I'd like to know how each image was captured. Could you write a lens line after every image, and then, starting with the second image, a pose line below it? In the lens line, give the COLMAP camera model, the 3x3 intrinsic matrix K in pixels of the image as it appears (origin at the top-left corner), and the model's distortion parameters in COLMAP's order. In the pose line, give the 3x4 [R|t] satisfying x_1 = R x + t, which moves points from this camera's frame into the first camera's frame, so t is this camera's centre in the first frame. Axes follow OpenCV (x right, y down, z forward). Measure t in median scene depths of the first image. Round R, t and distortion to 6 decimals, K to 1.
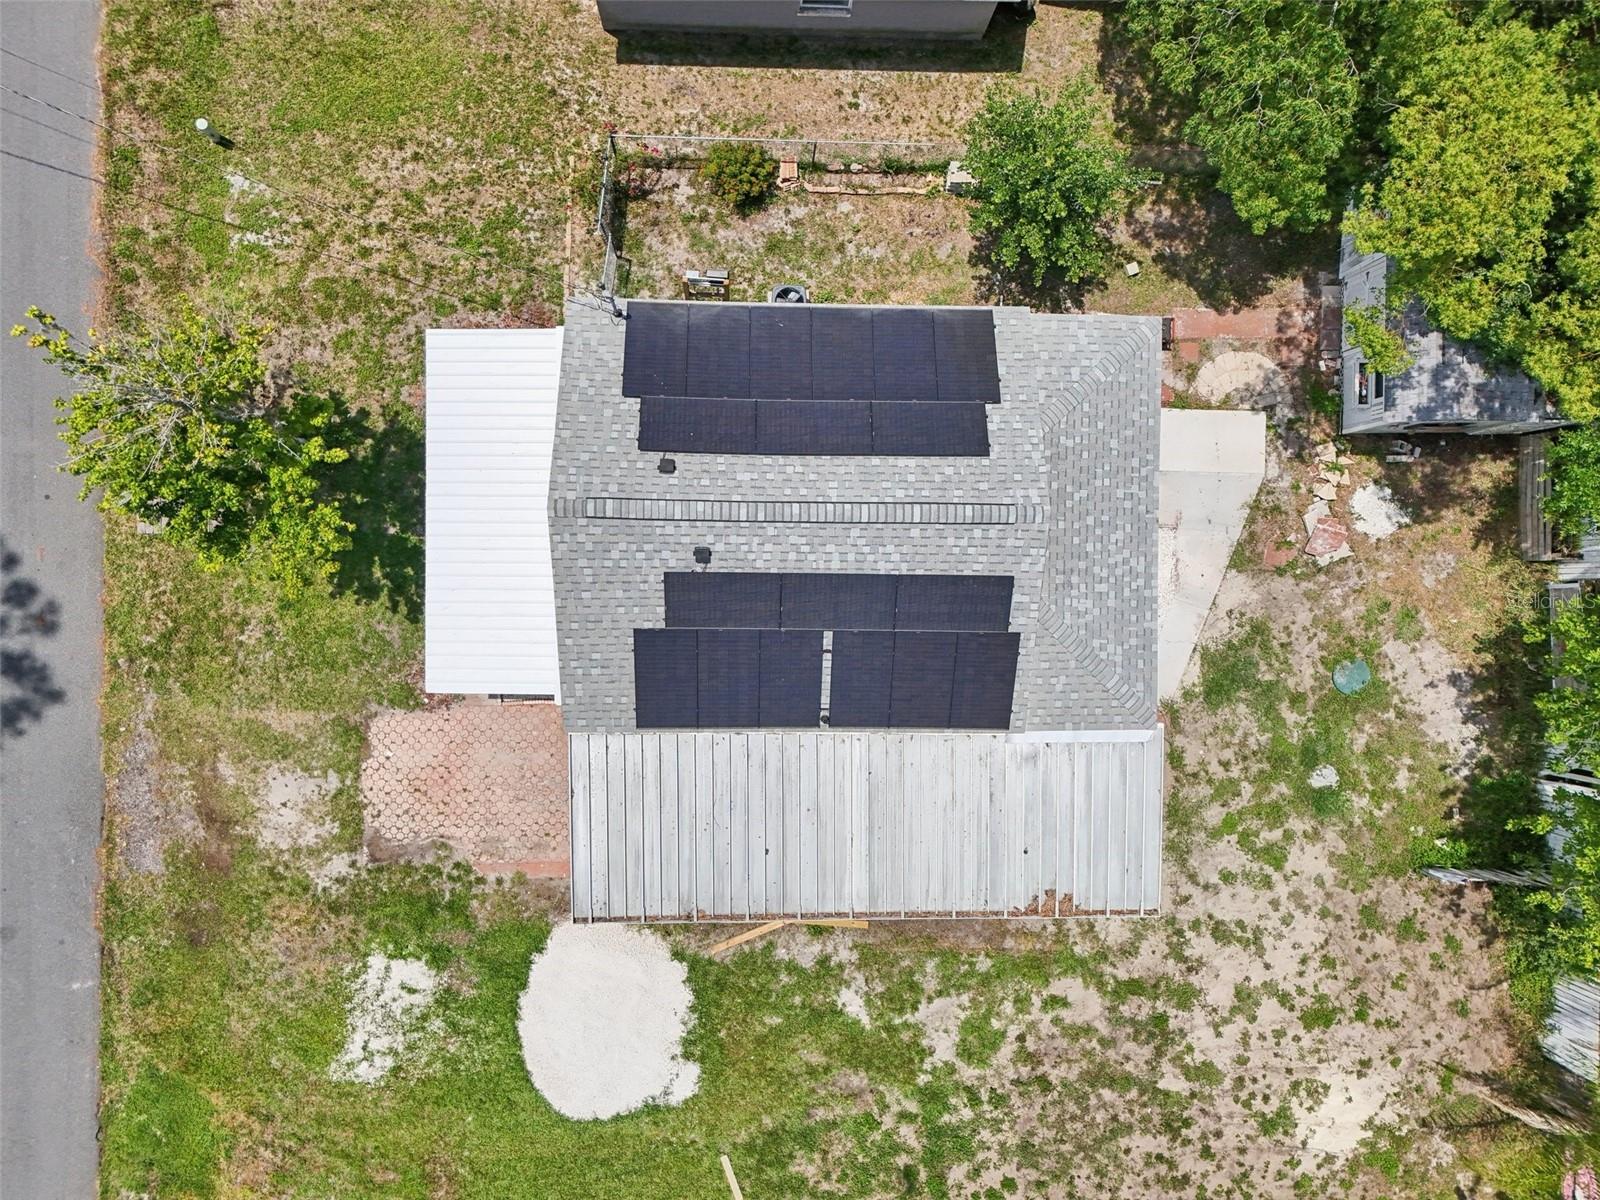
lens RADIAL K [[1167.7, 0, 793.8], [0, 1167.7, 596.8], [0, 0, 1]] dist [0.022061, -0.007636]
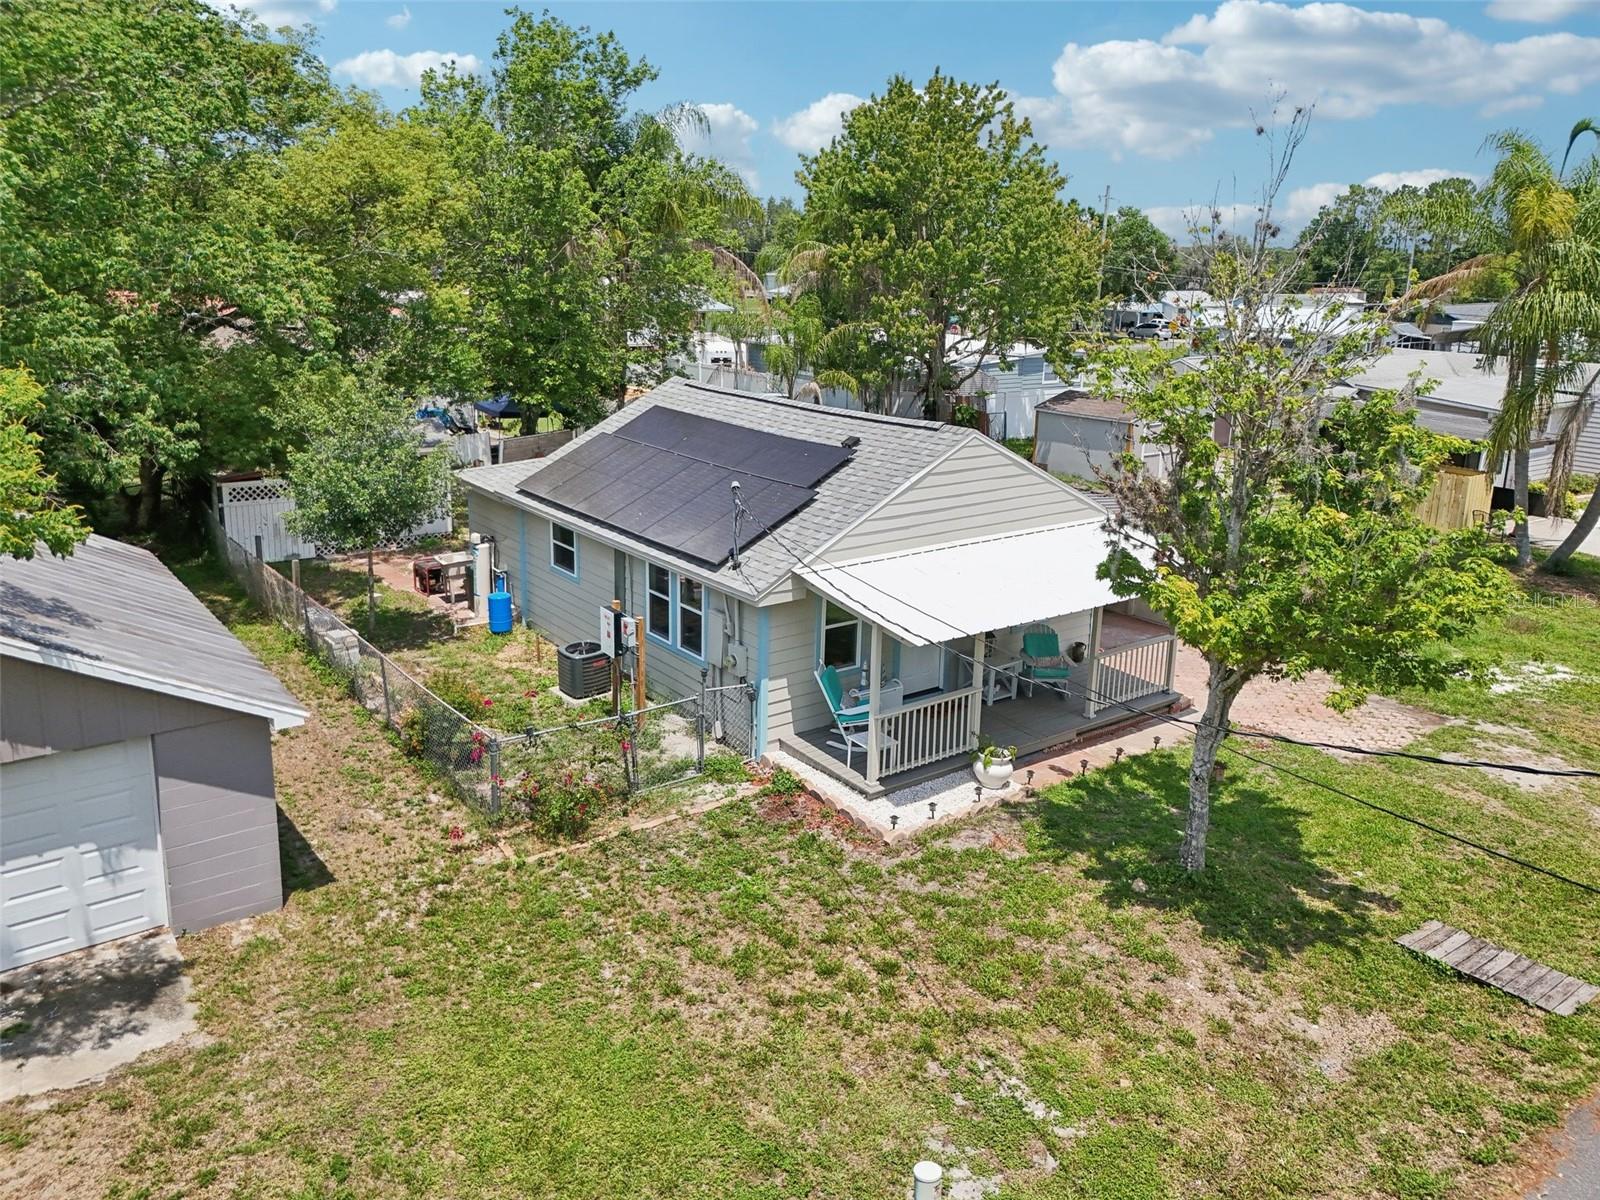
lens RADIAL K [[1167.7, 0, 793.8], [0, 1167.7, 596.8], [0, 0, 1]] dist [0.022061, -0.007636]
pose [[-0.607605, -0.295787, 0.737107, -0.651658], [0.792965, -0.173362, 0.584082, -0.580011], [-0.044977, 0.939391, 0.339884, 0.664515]]
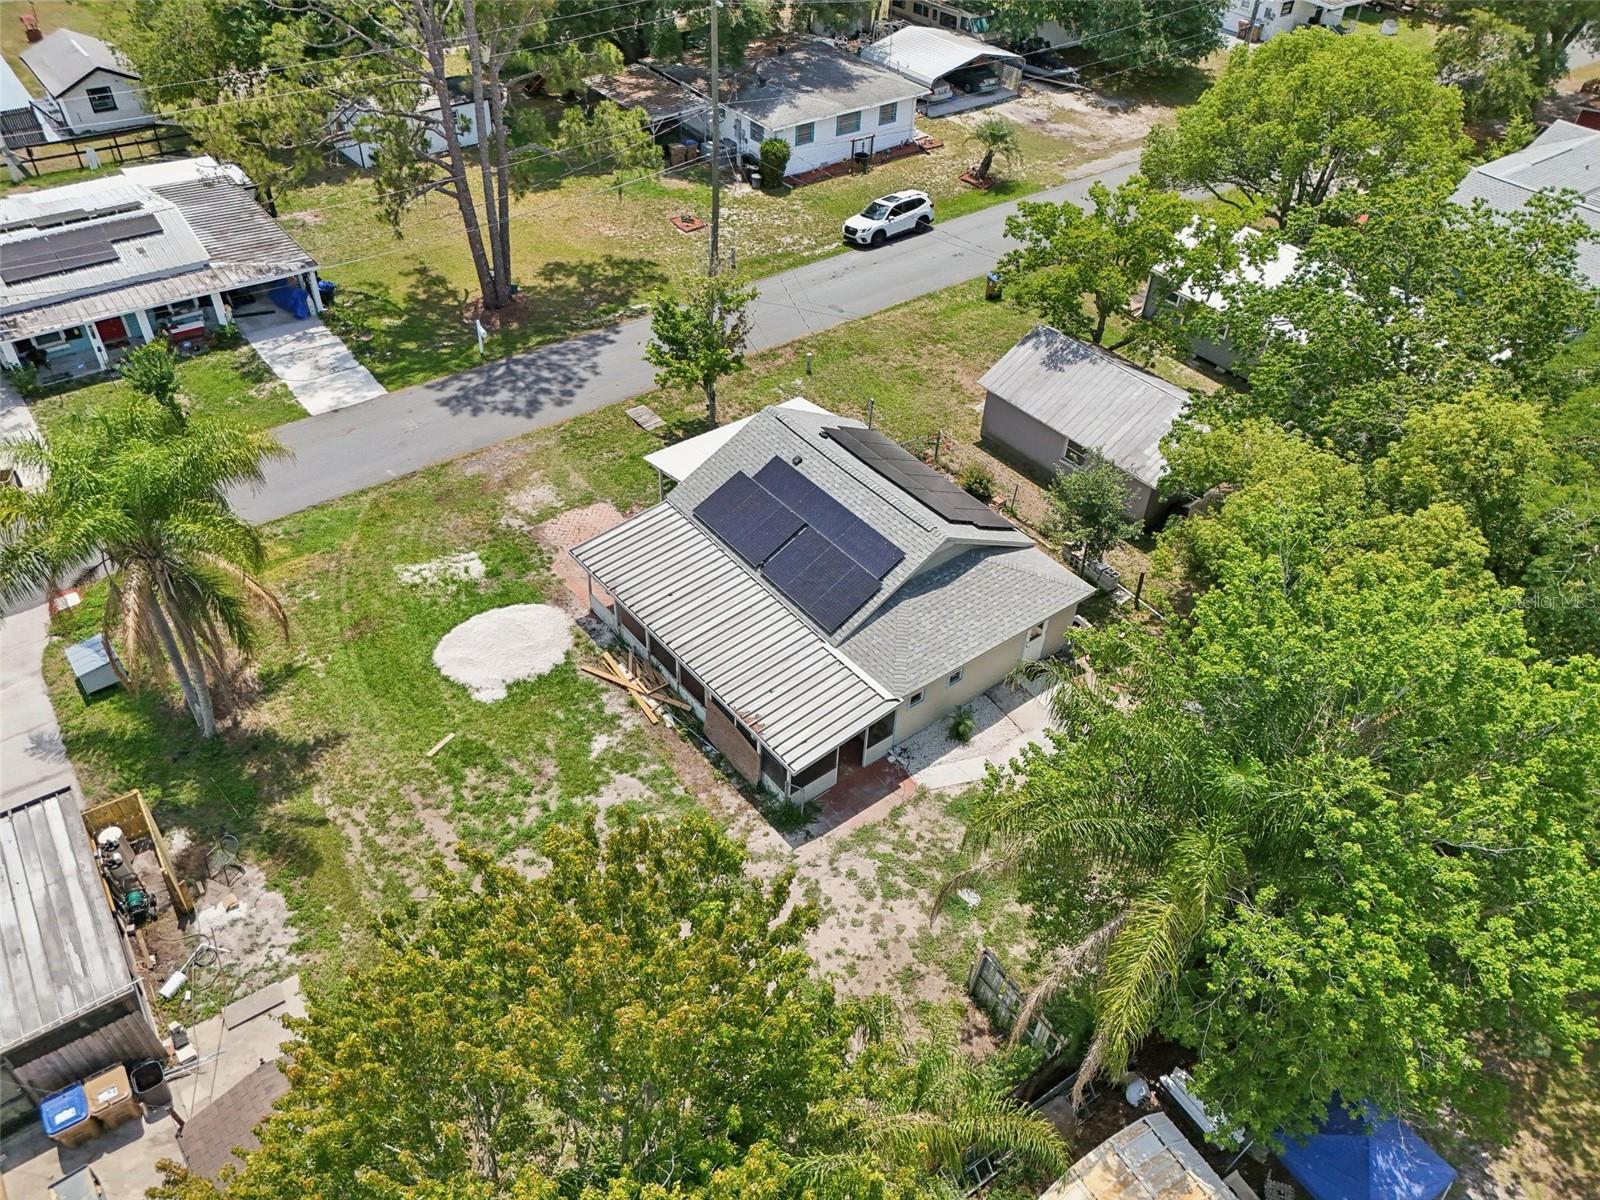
lens RADIAL K [[1167.7, 0, 793.8], [0, 1167.7, 596.8], [0, 0, 1]] dist [0.022061, -0.007636]
pose [[0.615449, 0.500833, -0.608596, 0.923592], [-0.788015, 0.375364, -0.487990, 0.766940], [-0.015957, 0.779916, 0.625681, 0.026049]]
